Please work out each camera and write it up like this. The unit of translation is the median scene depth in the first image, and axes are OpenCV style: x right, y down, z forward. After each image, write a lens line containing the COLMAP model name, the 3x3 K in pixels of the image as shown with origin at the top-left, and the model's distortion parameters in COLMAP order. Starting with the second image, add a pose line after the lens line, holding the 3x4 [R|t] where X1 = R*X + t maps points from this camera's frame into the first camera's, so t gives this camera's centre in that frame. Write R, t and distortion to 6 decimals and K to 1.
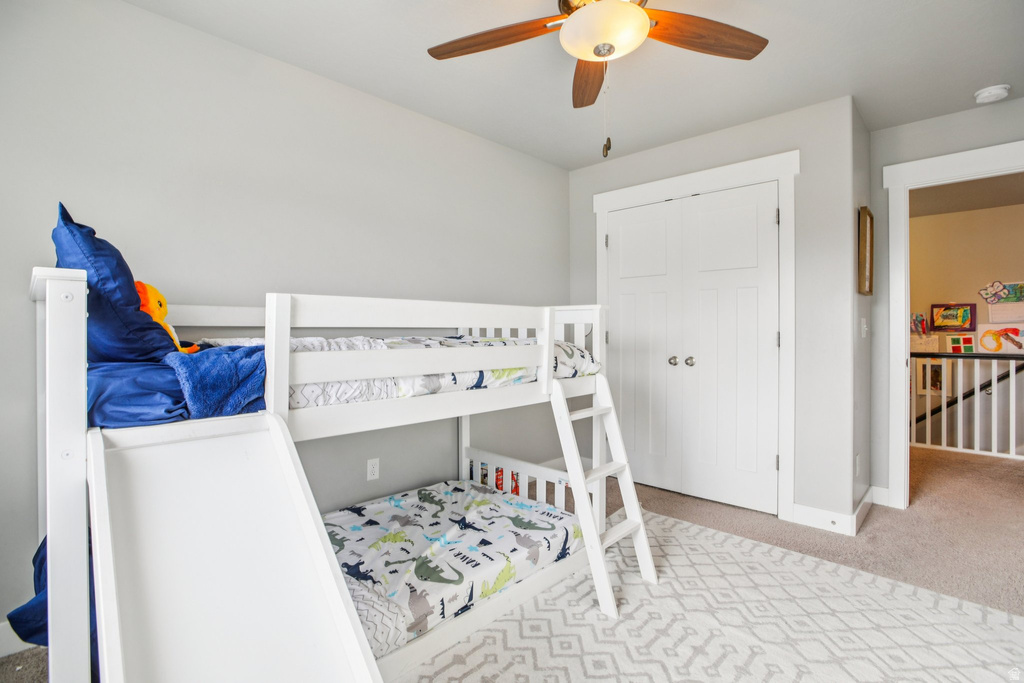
lens RADIAL K [[486.6, 0, 509.0], [0, 486.6, 336.2], [0, 0, 1]] dist [-0.031683, 0.000351]
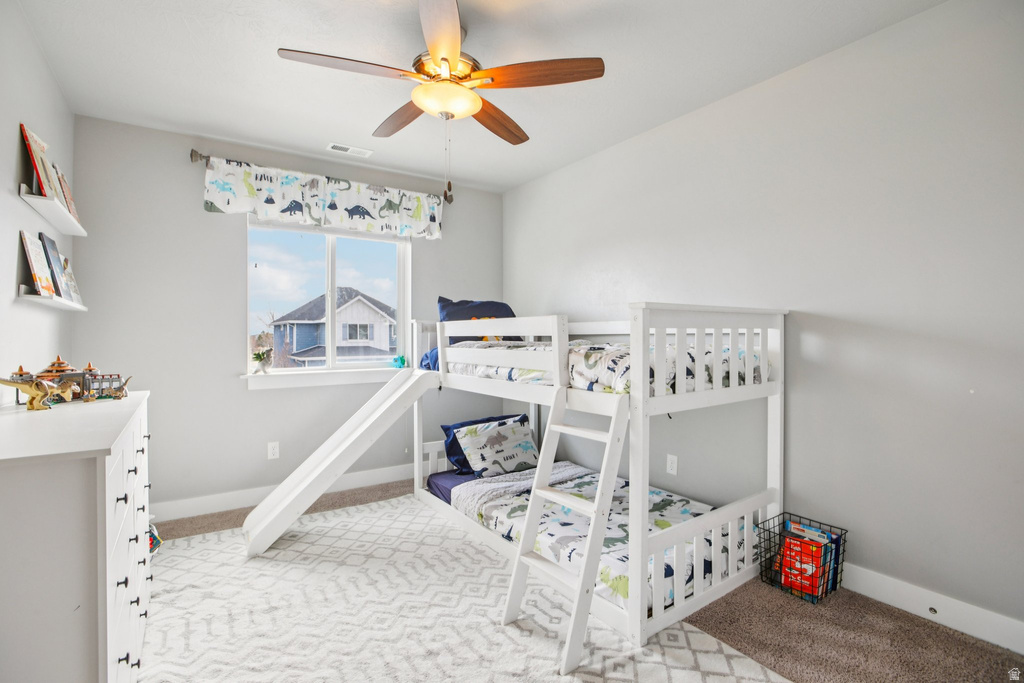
lens RADIAL K [[486.6, 0, 509.0], [0, 486.6, 336.2], [0, 0, 1]] dist [-0.031683, 0.000351]
pose [[-0.204191, 0.000461, -0.978931, 1.277633], [-0.006690, 0.999976, 0.001866, -0.018396], [0.978908, 0.006930, -0.204183, 1.286788]]
